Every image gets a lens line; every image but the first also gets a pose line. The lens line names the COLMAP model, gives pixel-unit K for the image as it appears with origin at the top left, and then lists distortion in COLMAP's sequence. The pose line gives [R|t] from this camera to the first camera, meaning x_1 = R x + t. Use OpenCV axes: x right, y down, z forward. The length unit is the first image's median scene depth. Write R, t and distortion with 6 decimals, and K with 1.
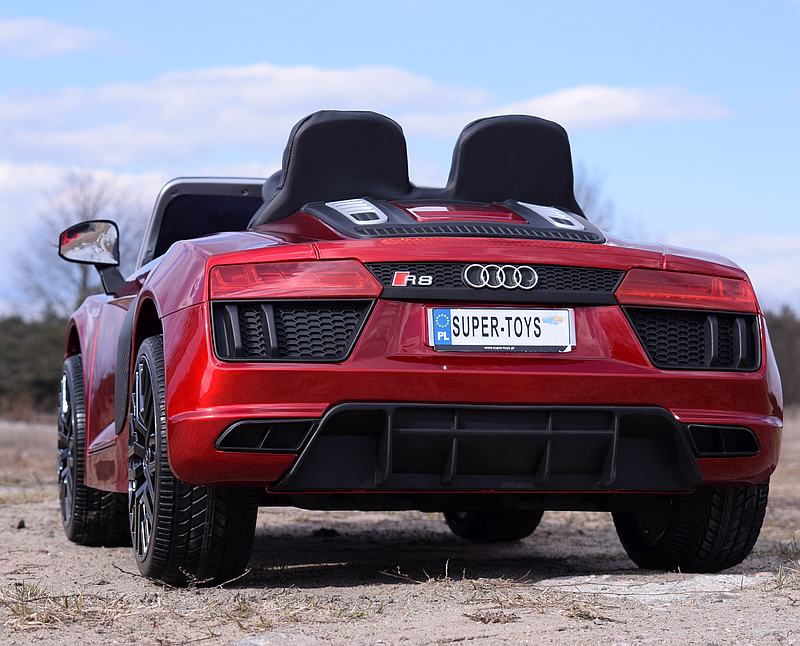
lens RADIAL K [[2204.6, 0, 372.6], [0, 2204.6, 313.5], [0, 0, 1]] dist [0.108055, 0.000000]
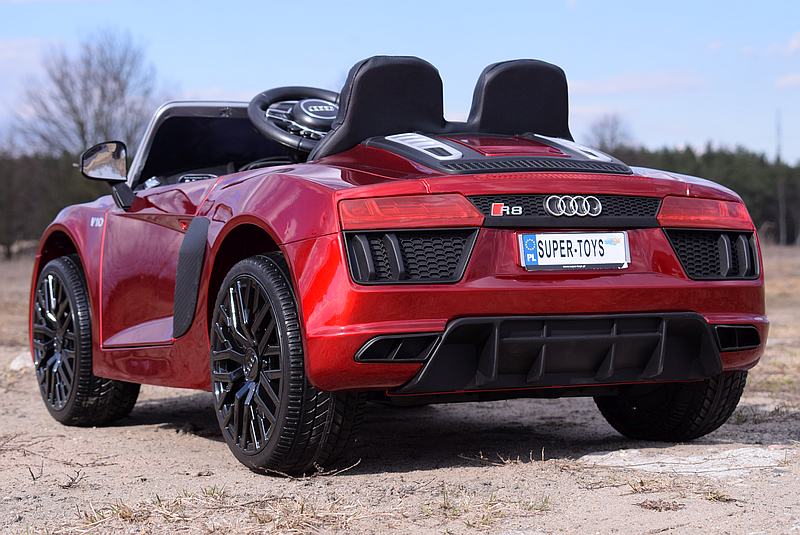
lens RADIAL K [[1875.6, 0, 394.6], [0, 1875.6, 267.2], [0, 0, 1]] dist [0.121743, 0.000000]
pose [[0.970973, -0.018953, 0.238436, -0.274948], [0.005153, 0.998282, 0.058371, -0.043087], [-0.239132, -0.055448, 0.969403, 0.047857]]
